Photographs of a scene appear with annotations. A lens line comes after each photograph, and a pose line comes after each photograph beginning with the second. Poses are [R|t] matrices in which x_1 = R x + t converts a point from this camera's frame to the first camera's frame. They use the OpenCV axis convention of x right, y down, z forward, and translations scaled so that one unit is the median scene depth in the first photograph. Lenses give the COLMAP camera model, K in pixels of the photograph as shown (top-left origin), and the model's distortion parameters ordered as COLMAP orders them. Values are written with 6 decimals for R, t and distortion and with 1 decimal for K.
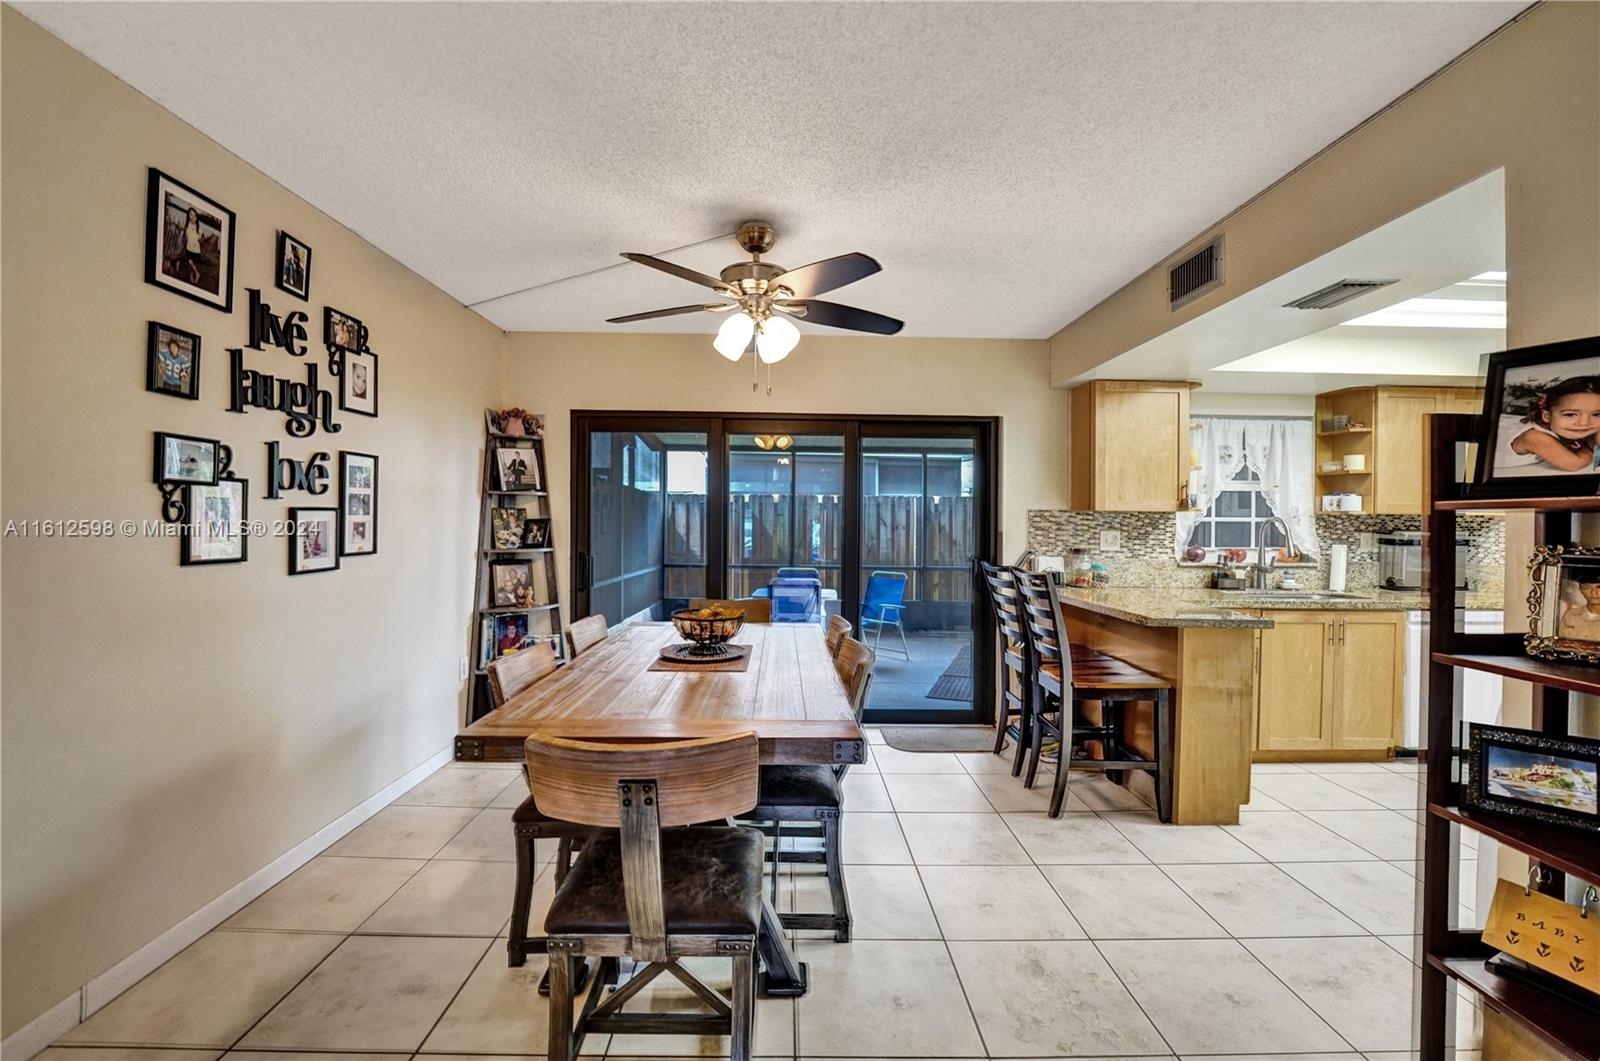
lens RADIAL K [[653.7, 0, 794.7], [0, 653.7, 522.9], [0, 0, 1]] dist [-0.027352, 0.002242]
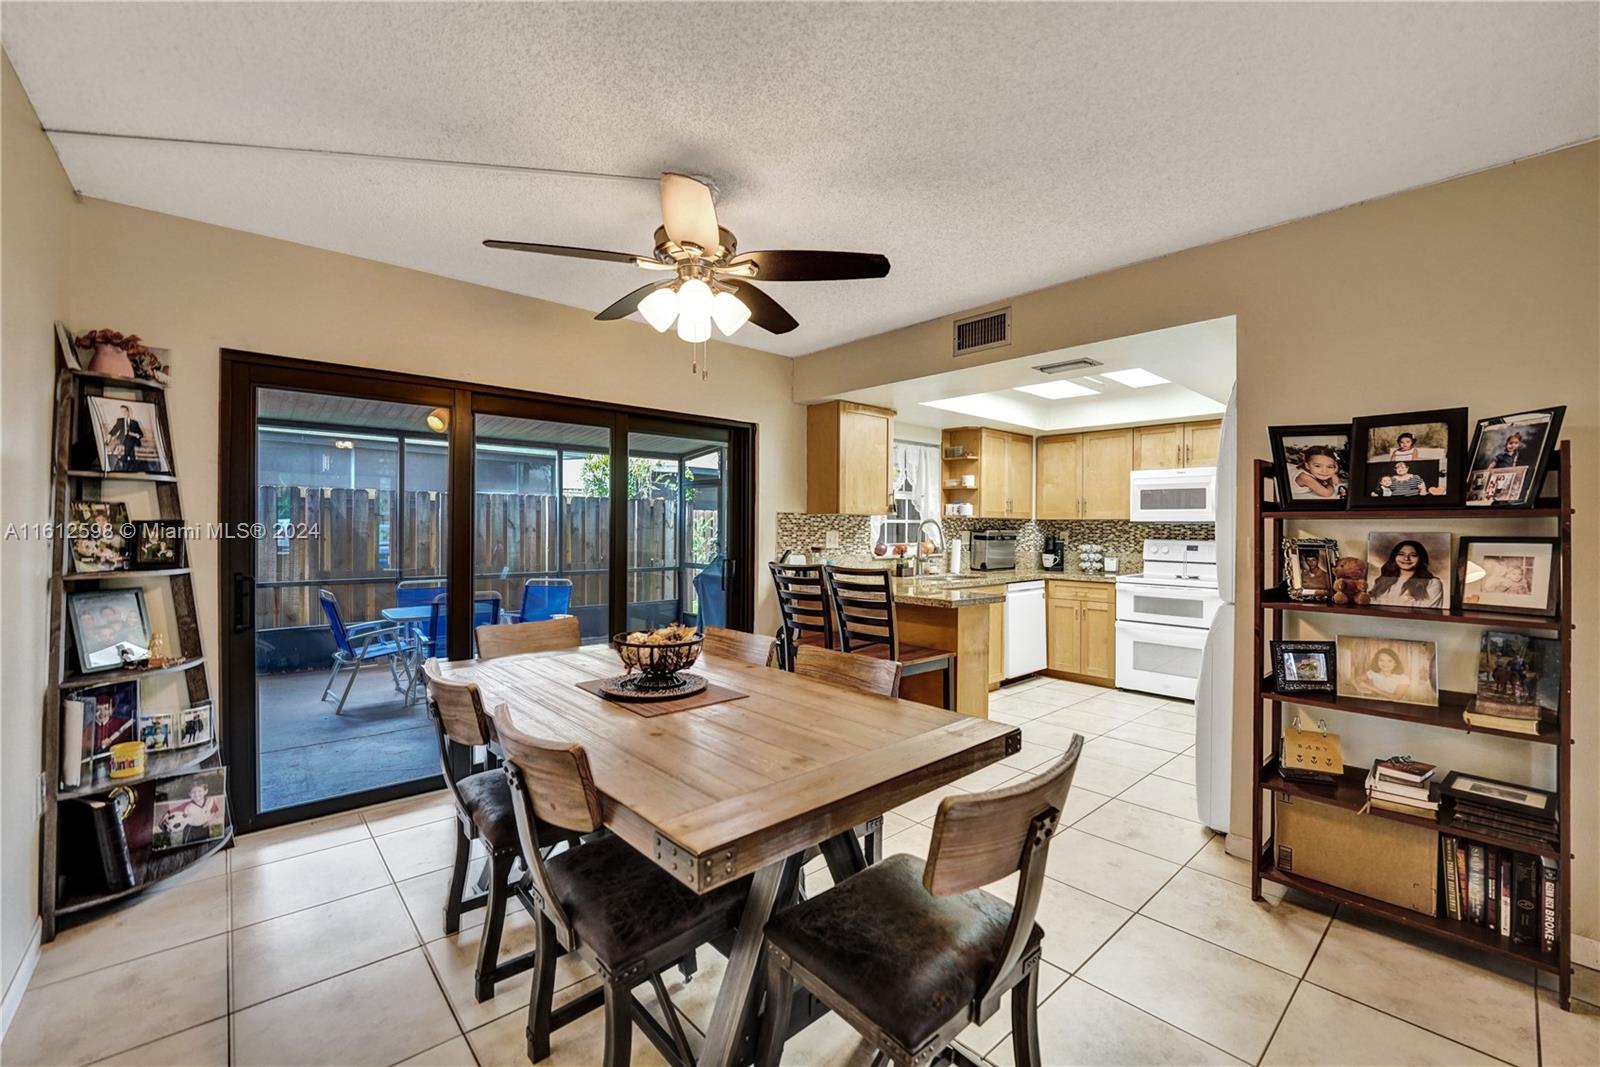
lens RADIAL K [[648.6, 0, 790.8], [0, 648.6, 525.9], [0, 0, 1]] dist [-0.026321, 0.000997]
pose [[0.758449, -0.004036, 0.651720, -0.351324], [0.001910, 0.999990, 0.003970, -0.002110], [-0.651730, -0.001767, 0.758449, 0.179914]]
